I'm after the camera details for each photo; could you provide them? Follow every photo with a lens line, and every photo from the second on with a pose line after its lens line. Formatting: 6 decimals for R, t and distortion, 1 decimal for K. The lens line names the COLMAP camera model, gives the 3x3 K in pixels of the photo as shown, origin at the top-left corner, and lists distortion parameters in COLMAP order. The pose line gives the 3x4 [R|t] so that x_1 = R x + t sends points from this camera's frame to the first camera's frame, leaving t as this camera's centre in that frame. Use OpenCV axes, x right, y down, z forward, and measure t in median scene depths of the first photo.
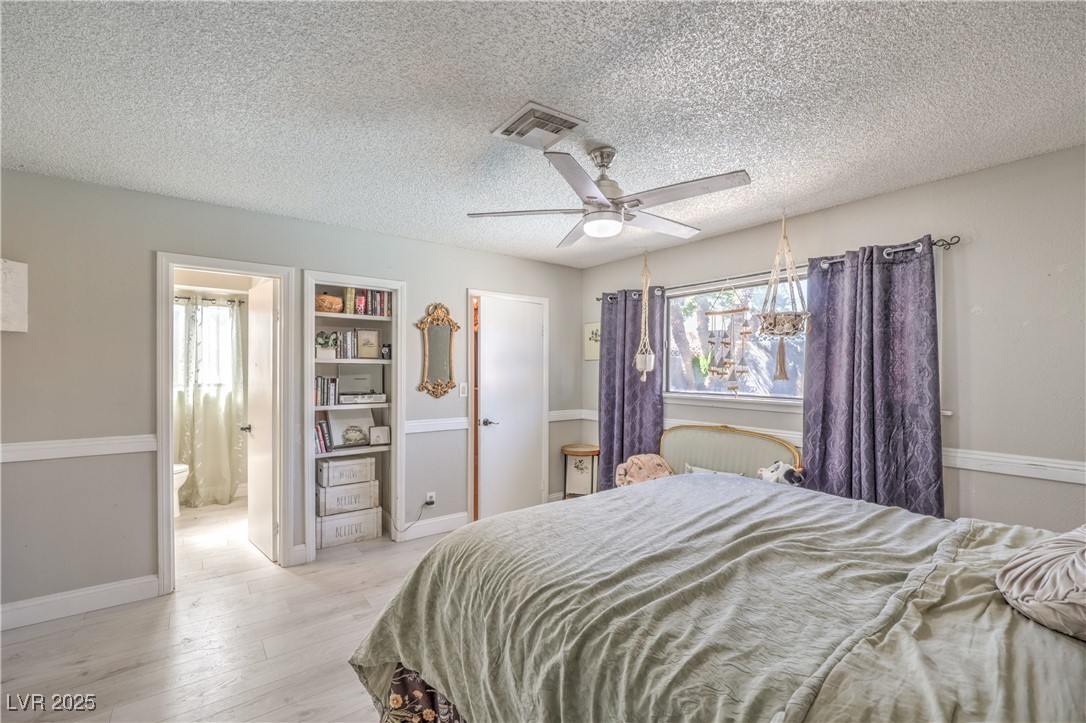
lens RADIAL K [[445.8, 0, 543.1], [0, 445.8, 367.6], [0, 0, 1]] dist [-0.000727, -0.000008]
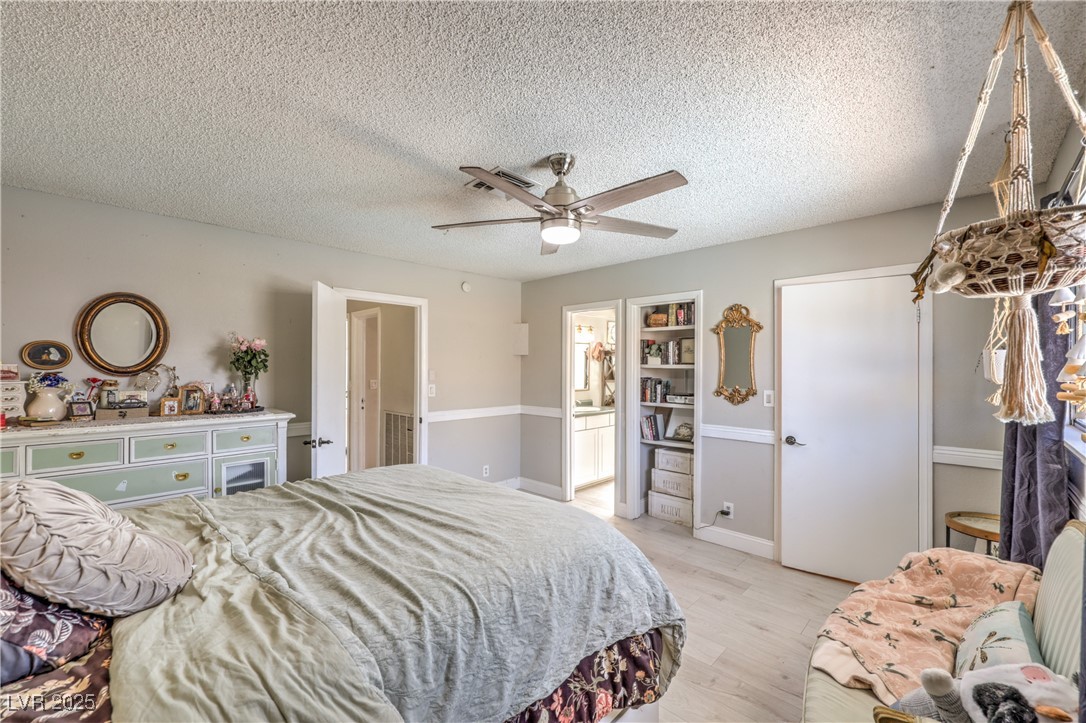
lens RADIAL K [[432.4, 0, 543.0], [0, 432.4, 361.5], [0, 0, 1]] dist [-0.001525, -0.000054]
pose [[0.185883, -0.016354, -0.982436, 0.626301], [-0.000474, 0.999860, -0.016733, -0.008417], [0.982572, 0.003576, 0.185849, 0.458568]]
